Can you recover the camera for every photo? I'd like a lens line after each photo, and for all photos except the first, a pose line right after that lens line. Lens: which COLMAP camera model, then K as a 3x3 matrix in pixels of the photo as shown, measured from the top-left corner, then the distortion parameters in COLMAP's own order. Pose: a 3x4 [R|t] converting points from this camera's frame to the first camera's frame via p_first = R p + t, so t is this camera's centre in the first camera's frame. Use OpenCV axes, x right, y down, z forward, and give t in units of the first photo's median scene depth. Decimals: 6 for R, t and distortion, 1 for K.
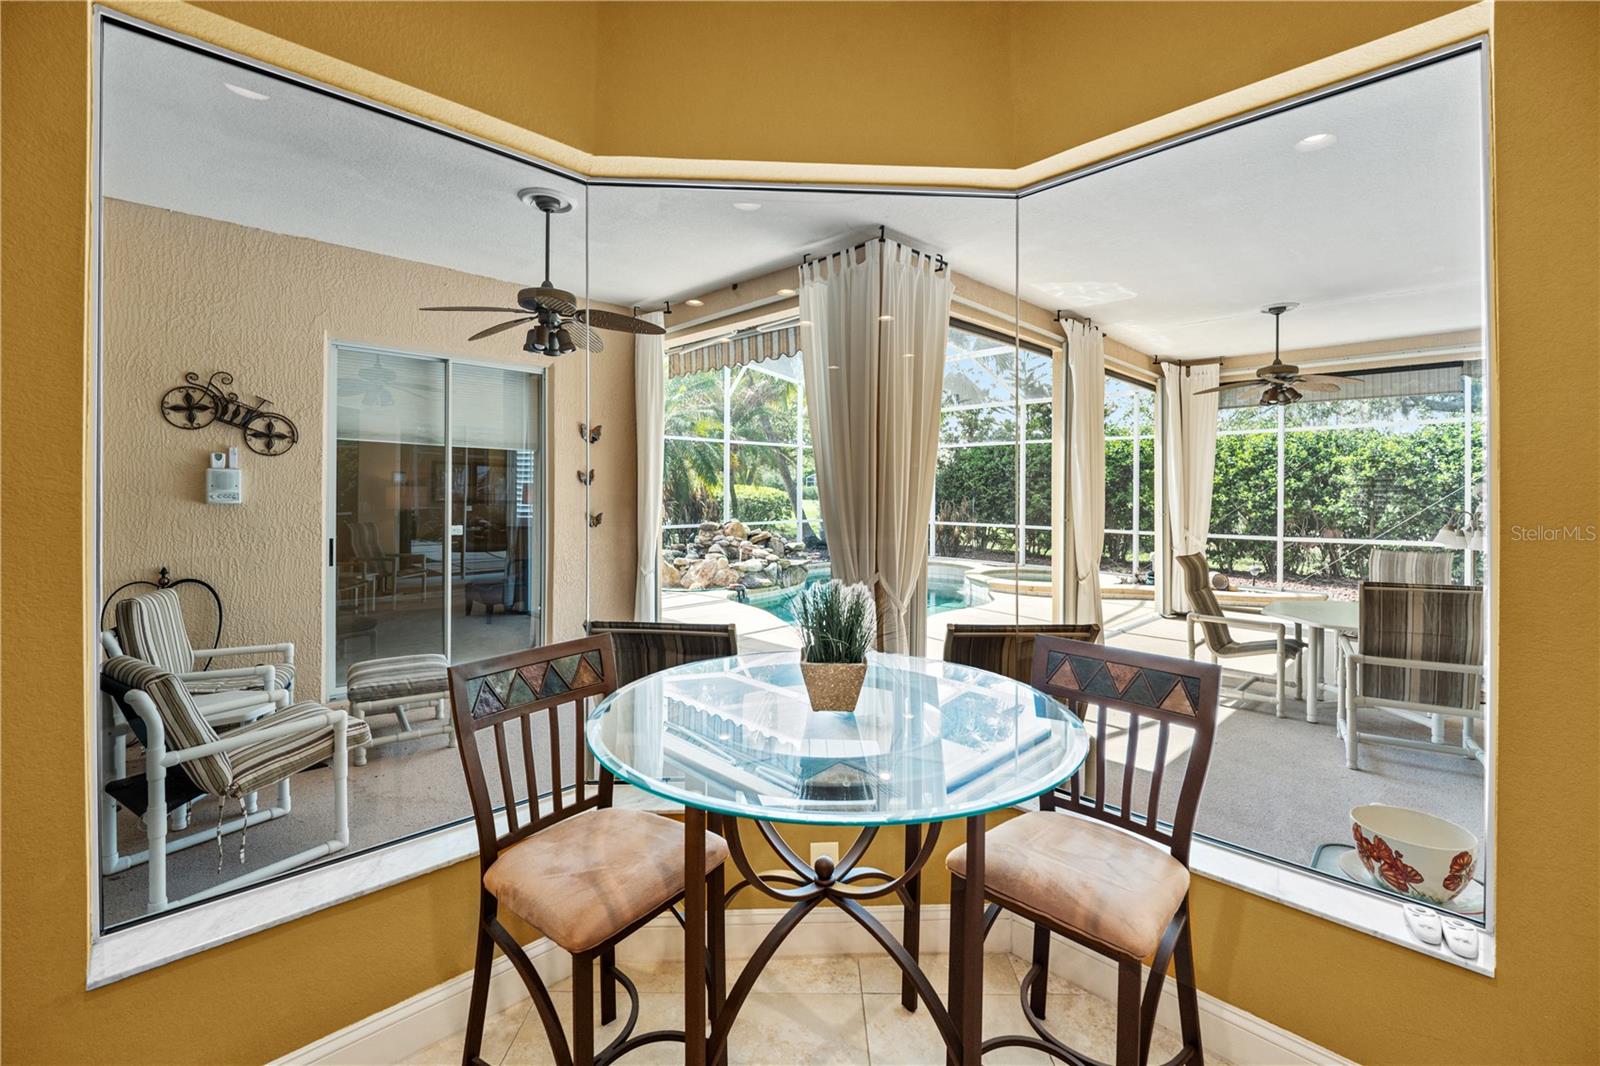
lens RADIAL K [[700.6, 0, 755.9], [0, 700.6, 487.1], [0, 0, 1]] dist [-0.002071, -0.008798]
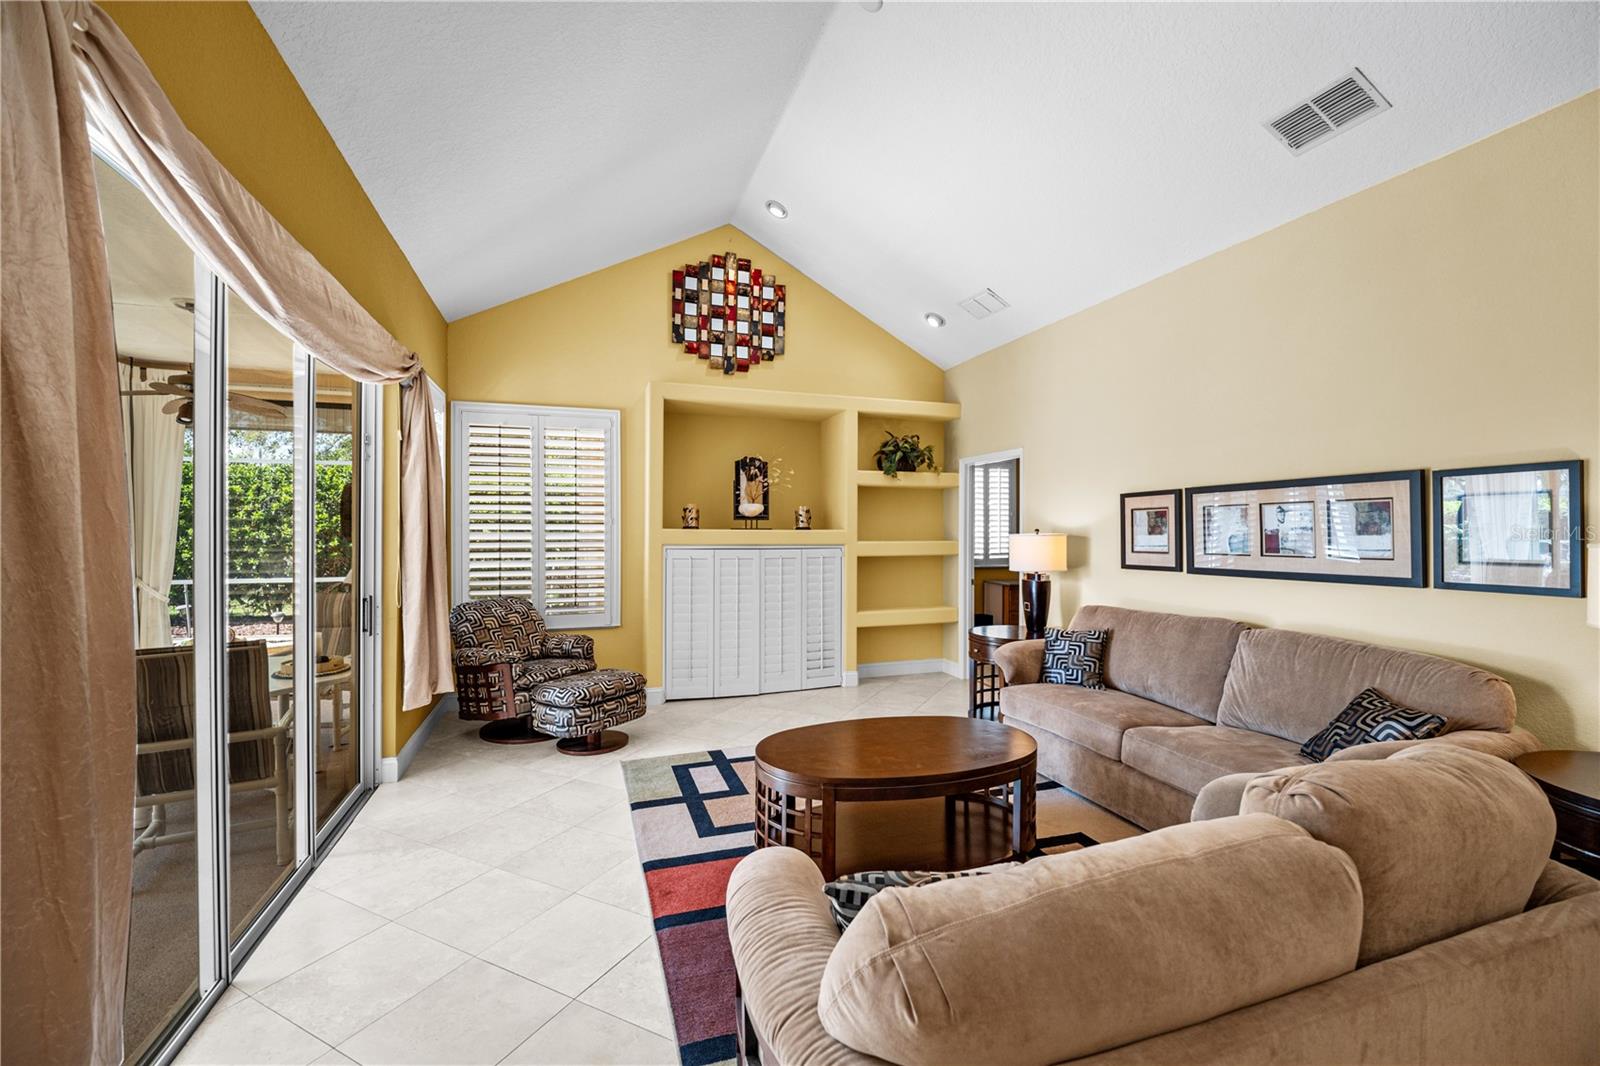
lens RADIAL K [[700.6, 0, 809.0], [0, 700.6, 530.8], [0, 0, 1]] dist [-0.002071, -0.008798]
pose [[0.425434, -0.006465, 0.904966, 0.226653], [-0.002722, 0.999961, 0.008423, -0.000747], [-0.904985, -0.006046, 0.425400, 0.007142]]
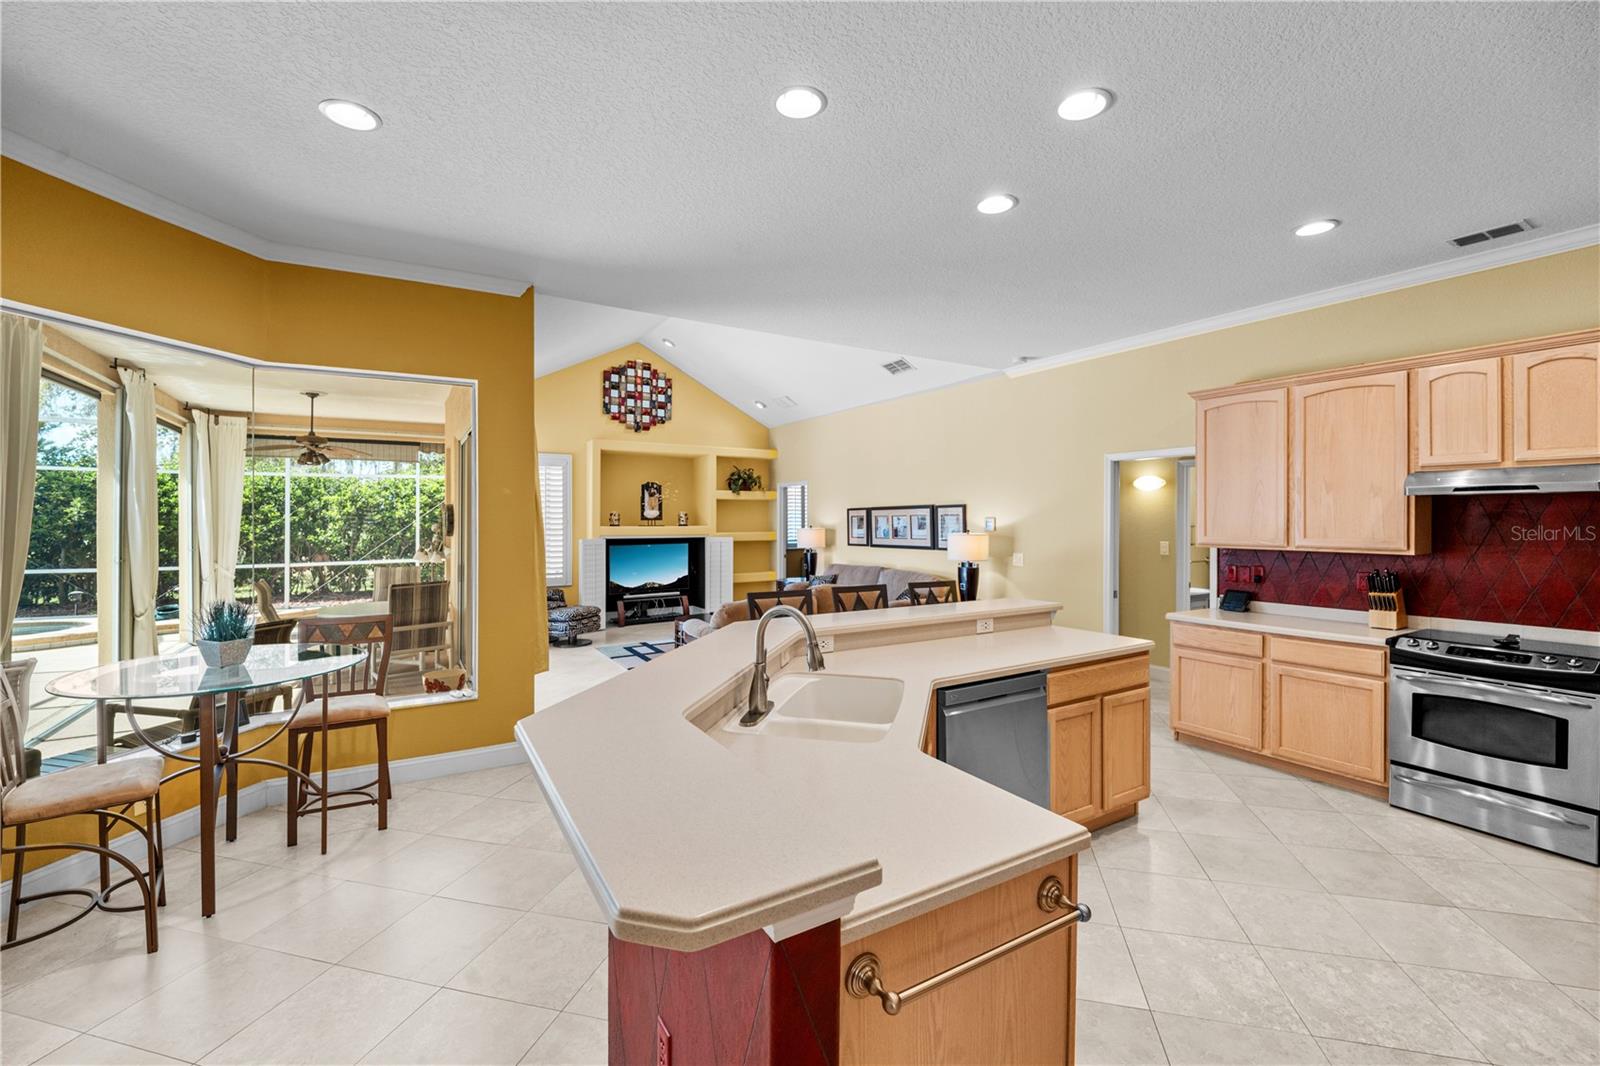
lens RADIAL K [[700.6, 0, 817.8], [0, 700.6, 514.4], [0, 0, 1]] dist [-0.002071, -0.008798]
pose [[0.222614, -0.000974, 0.974906, -0.237924], [-0.000833, 0.999999, 0.001189, -0.017014], [-0.974906, -0.001076, 0.222613, -0.171197]]
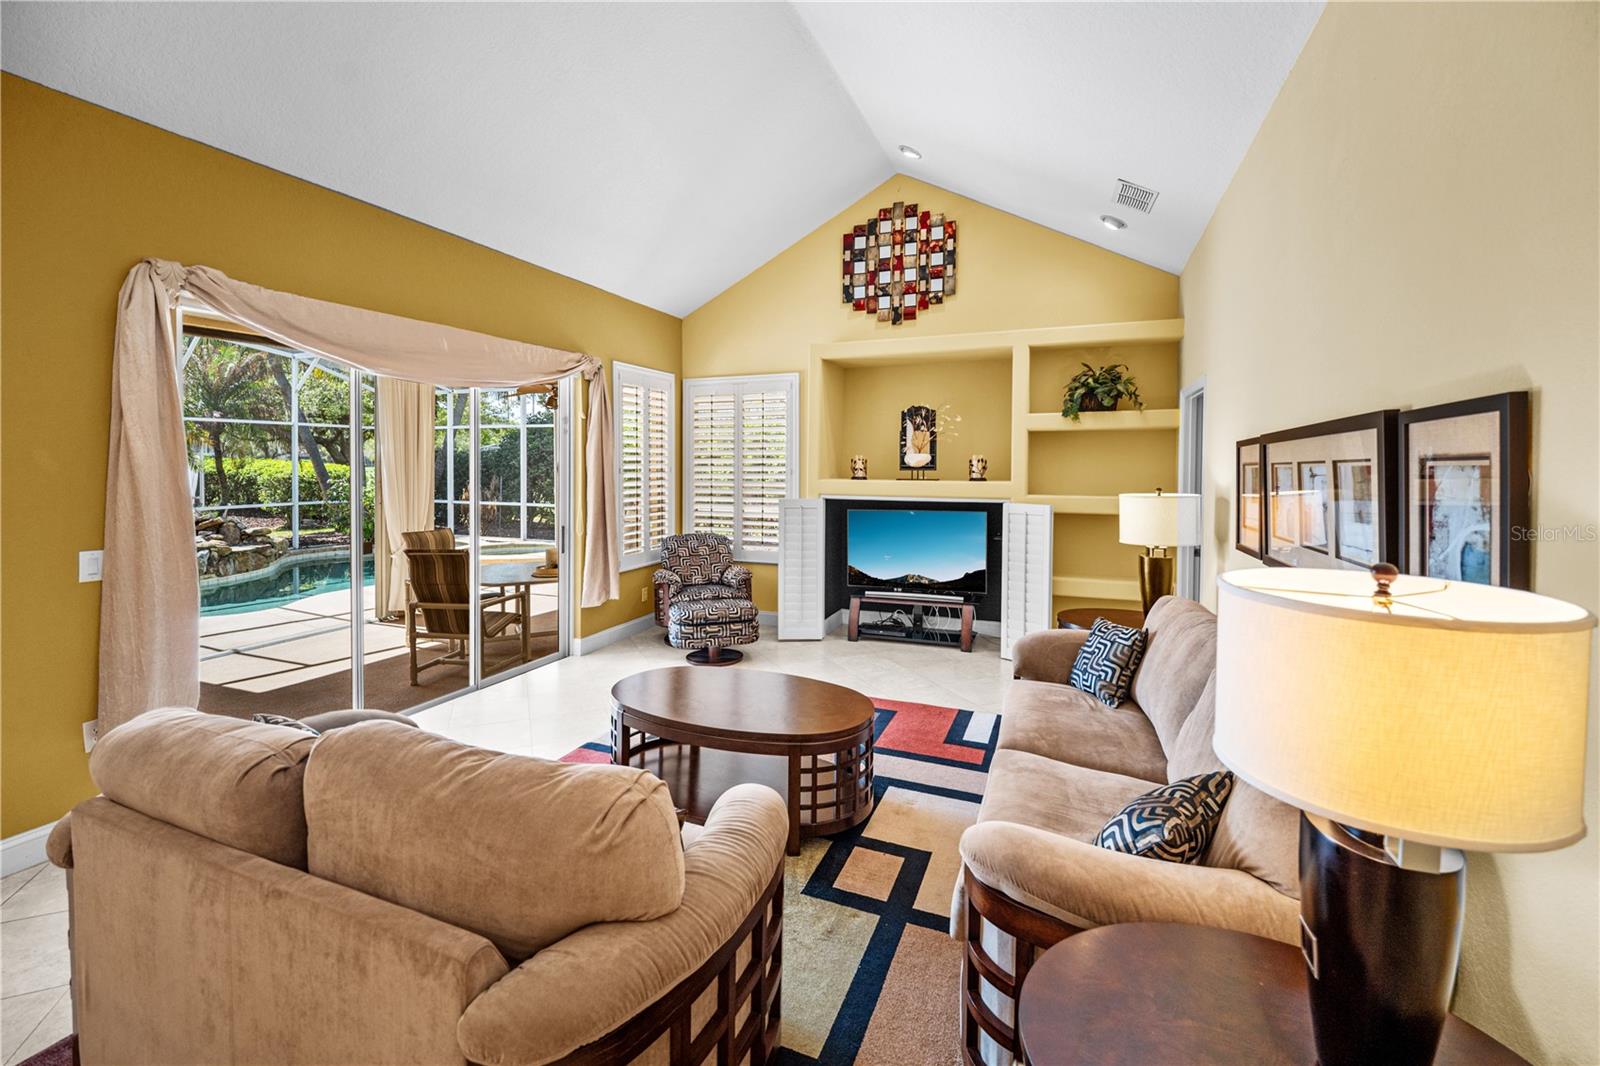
lens RADIAL K [[700.6, 0, 754.7], [0, 700.6, 477.1], [0, 0, 1]] dist [-0.002071, -0.008798]
pose [[0.933412, -0.011626, 0.358617, 0.441776], [0.003776, 0.999738, 0.022584, -0.015106], [-0.358786, -0.019726, 0.933211, -0.227762]]
